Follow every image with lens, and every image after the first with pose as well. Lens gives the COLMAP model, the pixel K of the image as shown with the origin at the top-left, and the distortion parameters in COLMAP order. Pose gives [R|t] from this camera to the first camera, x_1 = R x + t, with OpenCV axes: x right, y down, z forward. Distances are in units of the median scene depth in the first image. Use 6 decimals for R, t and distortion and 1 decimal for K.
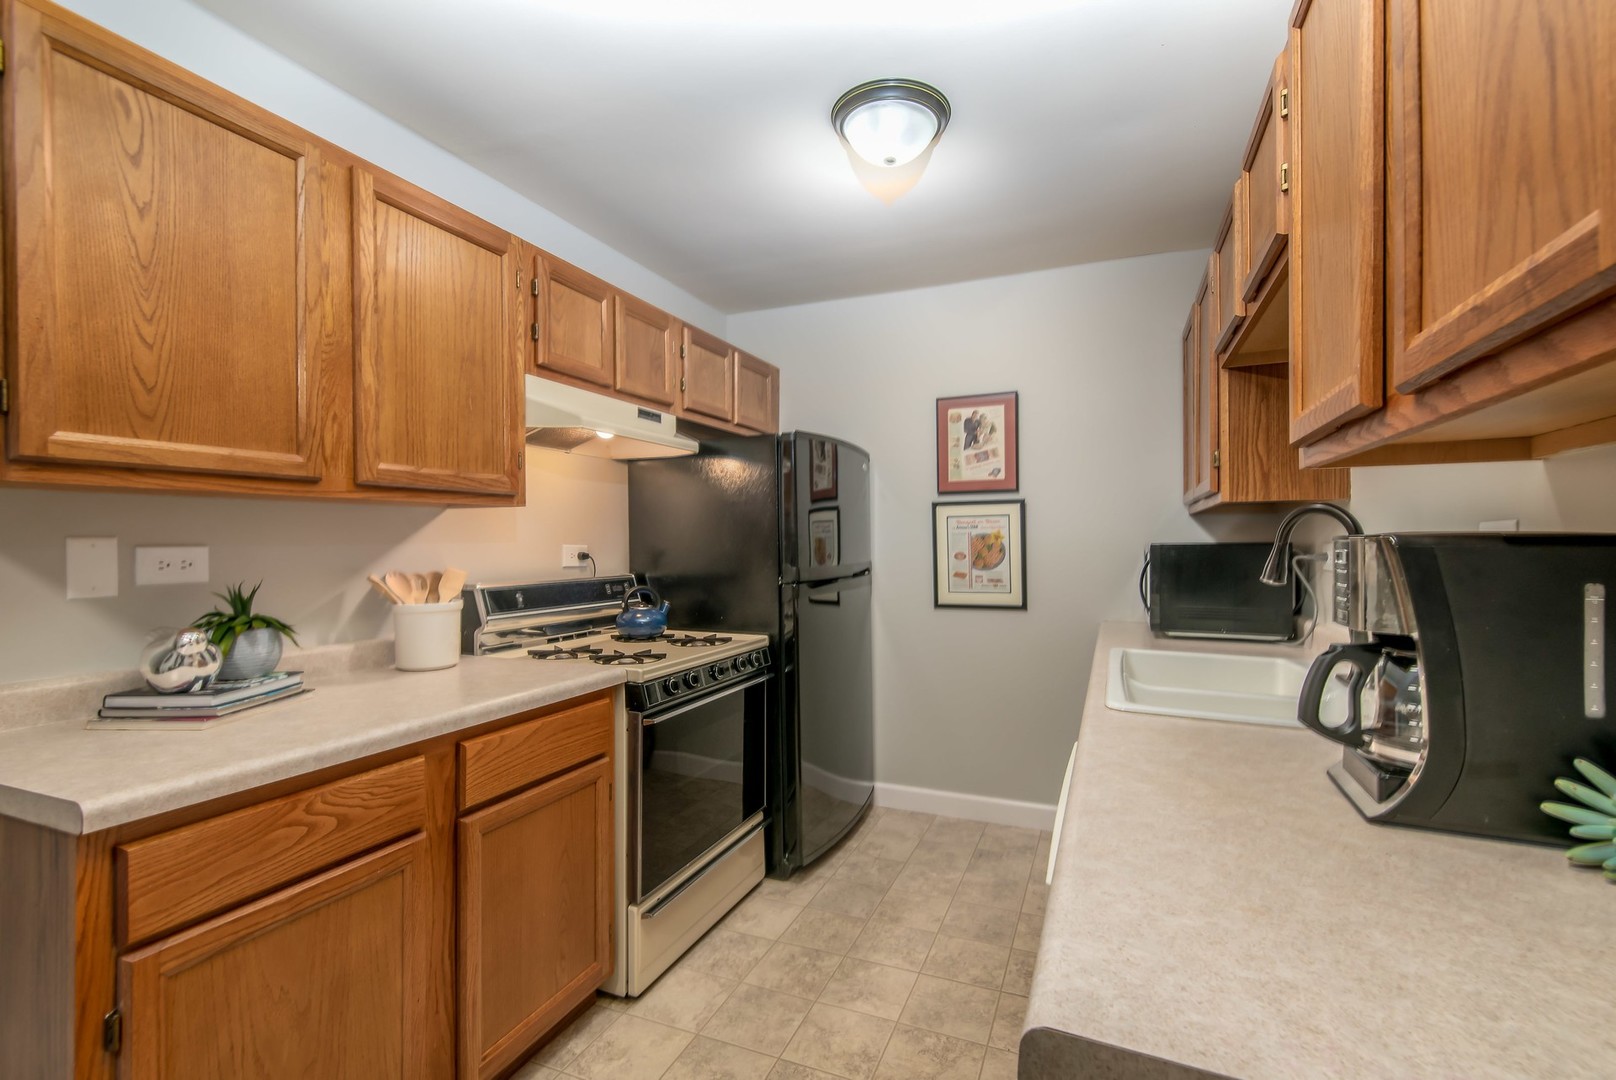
lens RADIAL K [[696.6, 0, 813.7], [0, 696.6, 564.4], [0, 0, 1]] dist [-0.000615, 0.000021]
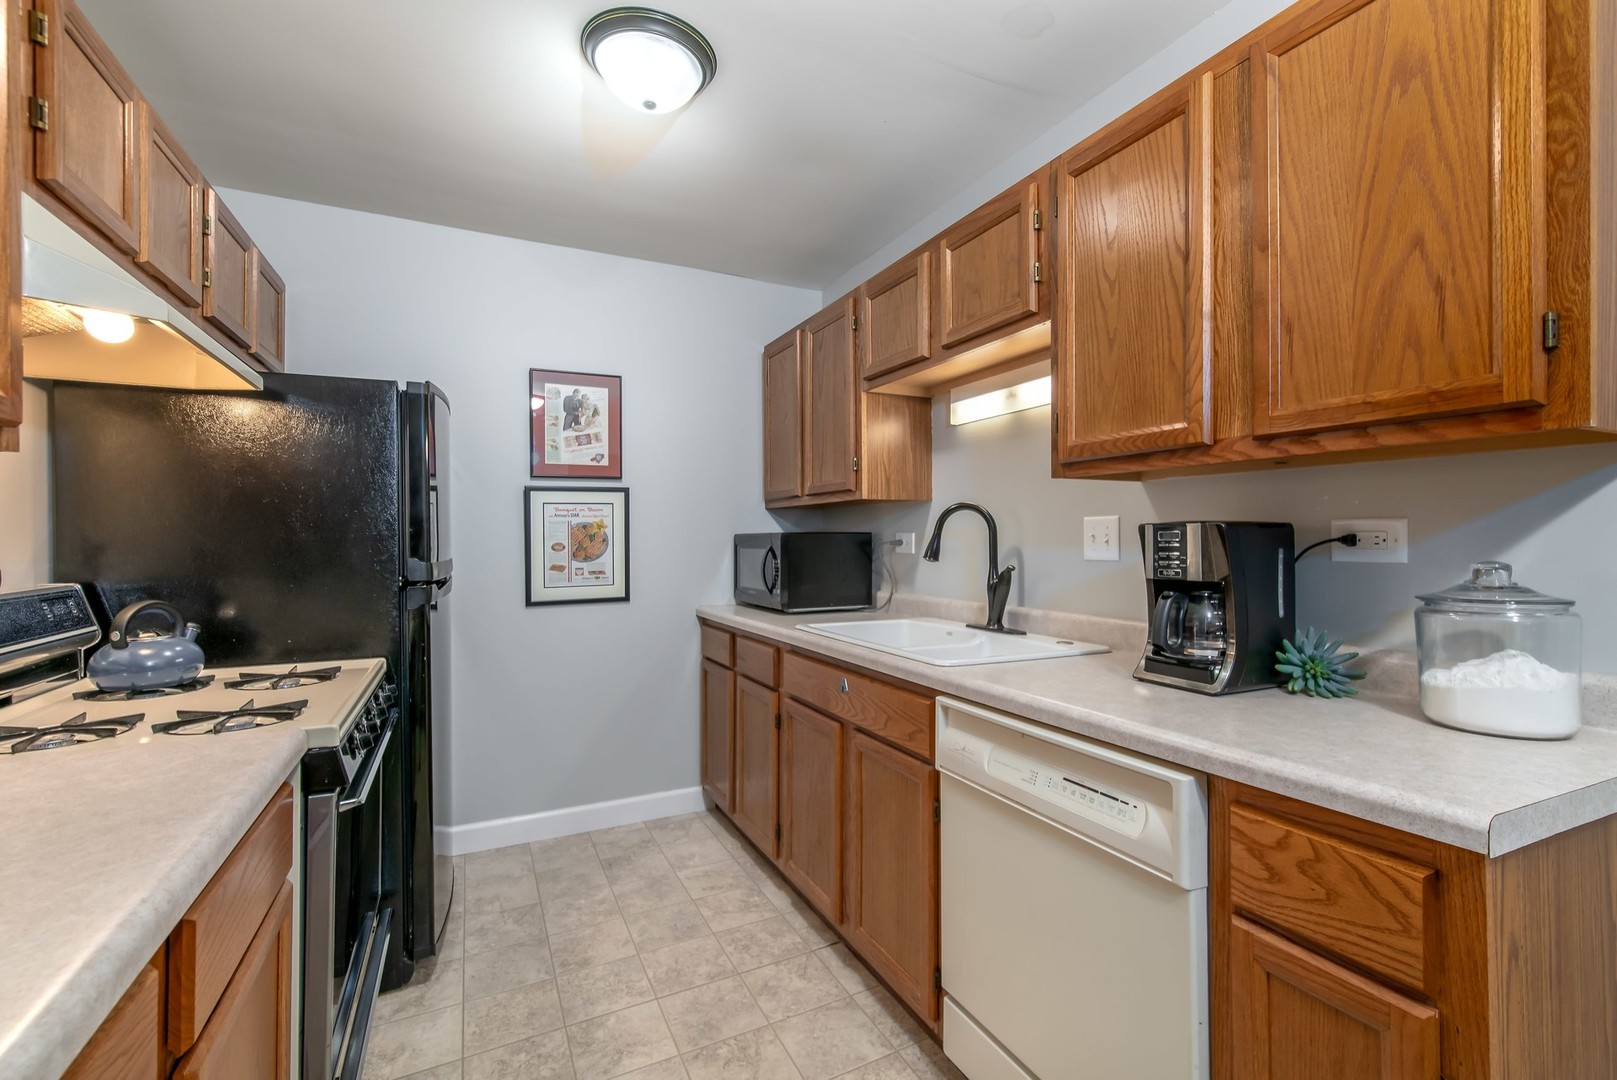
lens RADIAL K [[703.6, 0, 823.4], [0, 703.6, 557.0], [0, 0, 1]] dist [0.006512, 0.000272]
pose [[0.661316, -0.020861, 0.749818, -0.259308], [0.022599, 0.999714, 0.007882, 0.001654], [-0.749767, 0.011733, 0.661598, 0.142644]]
